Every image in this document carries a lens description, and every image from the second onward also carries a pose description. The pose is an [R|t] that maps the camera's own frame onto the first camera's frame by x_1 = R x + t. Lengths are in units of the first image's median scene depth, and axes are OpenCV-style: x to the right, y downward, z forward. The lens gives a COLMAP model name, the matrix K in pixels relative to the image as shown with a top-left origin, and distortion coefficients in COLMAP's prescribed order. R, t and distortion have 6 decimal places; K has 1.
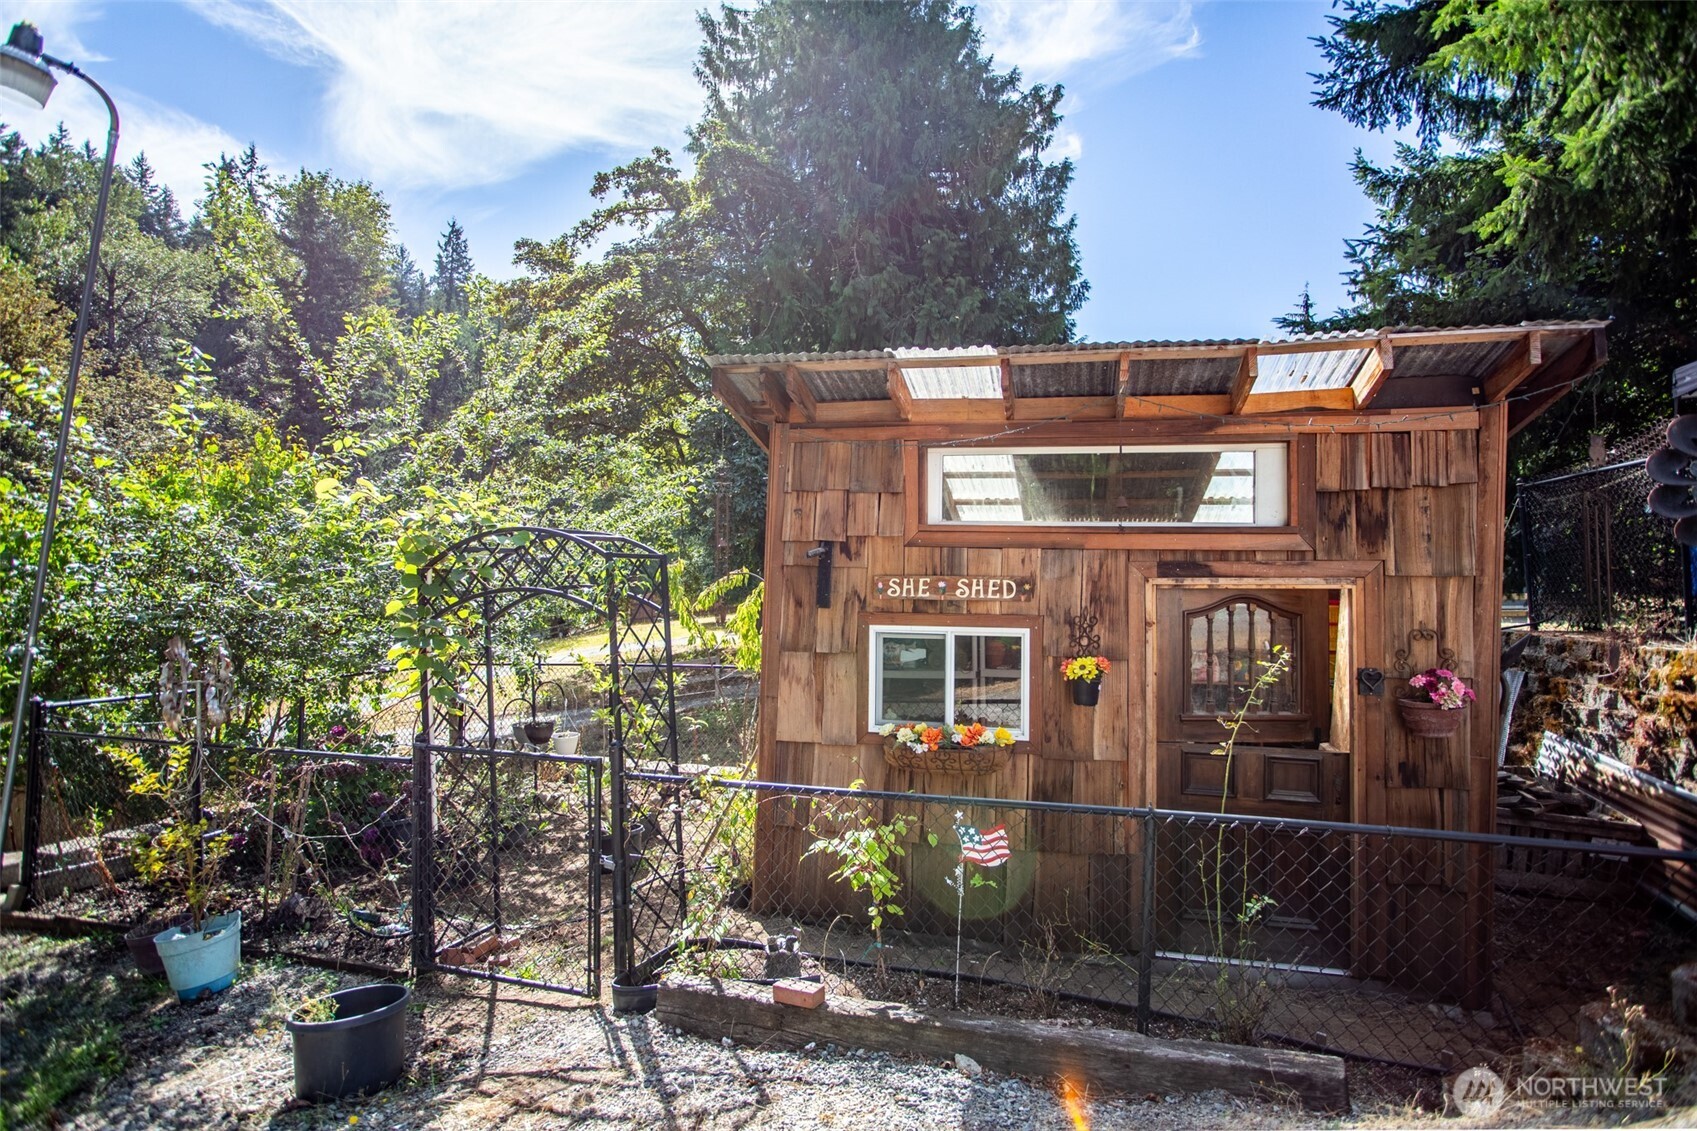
lens RADIAL K [[833.2, 0, 858.0], [0, 833.2, 534.6], [0, 0, 1]] dist [-0.027433, 0.000951]
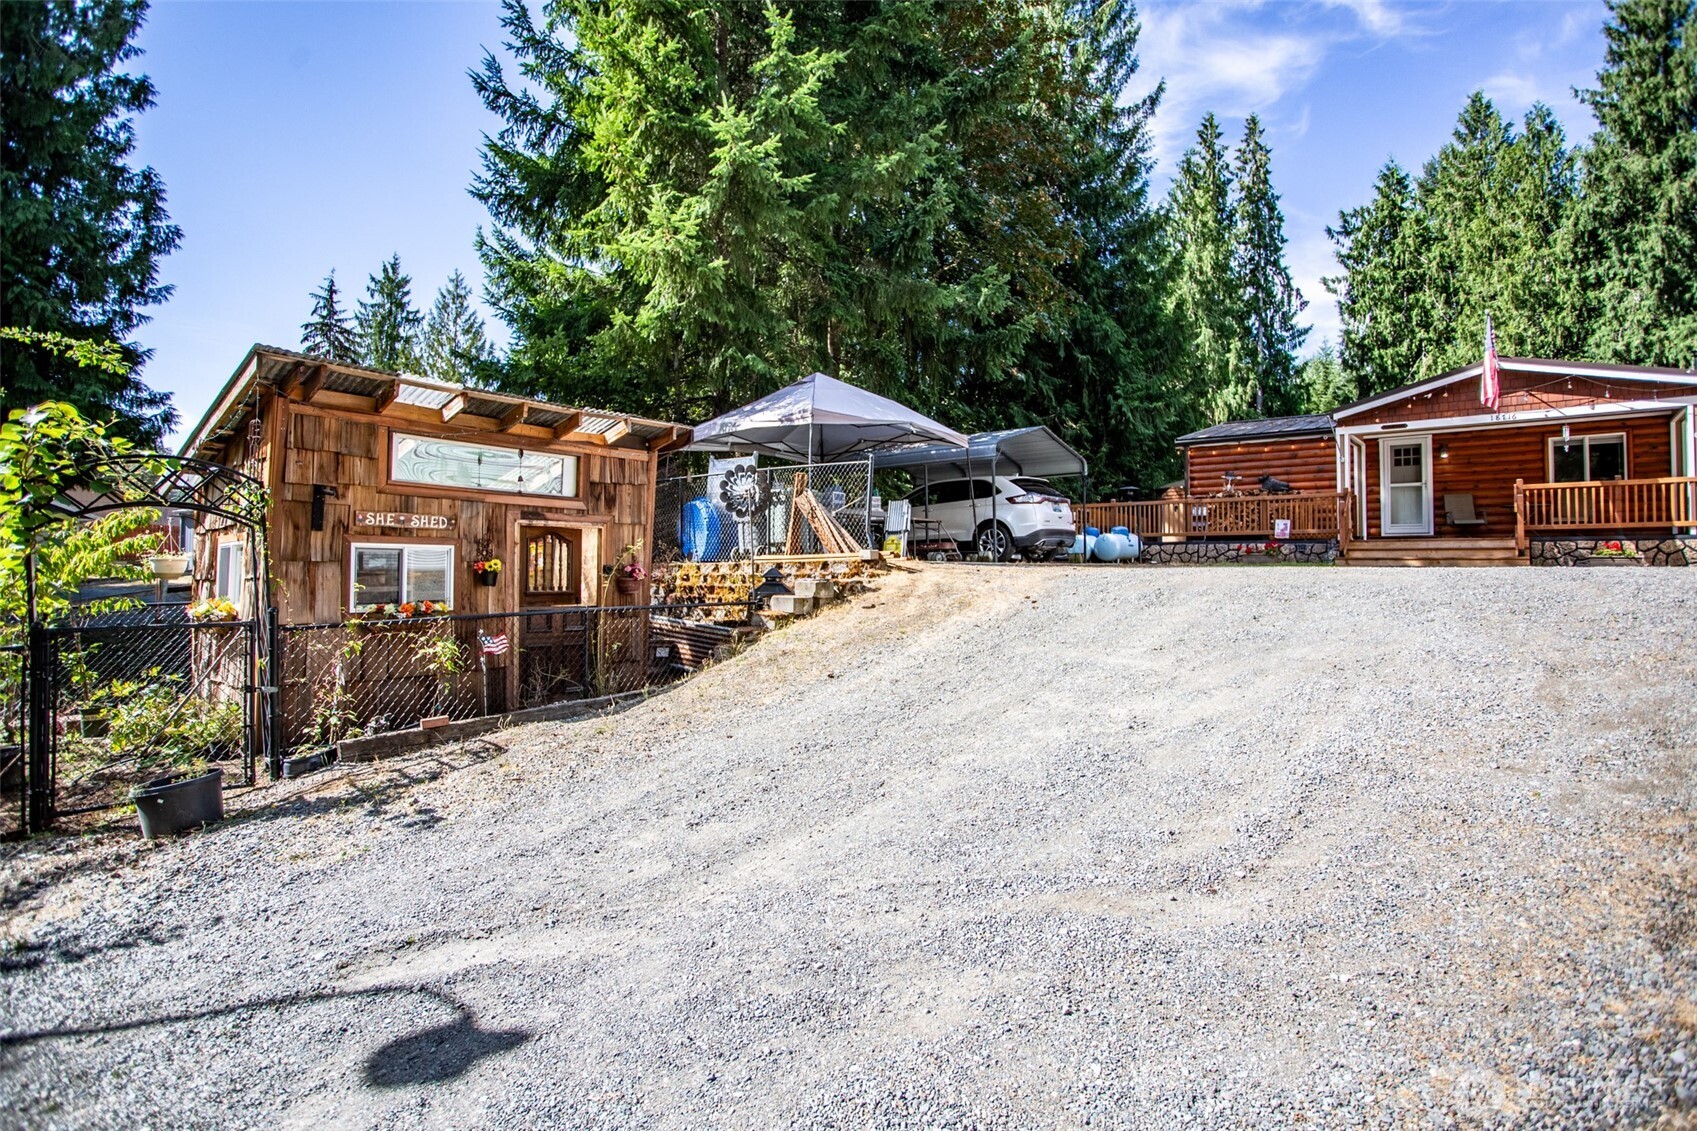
lens RADIAL K [[833.2, 0, 858.0], [0, 833.2, 534.6], [0, 0, 1]] dist [-0.027433, 0.000951]
pose [[0.427257, 0.033670, 0.903503, -0.960165], [-0.051123, 0.998607, -0.013038, 0.067572], [-0.902684, -0.040619, 0.428383, -0.477399]]
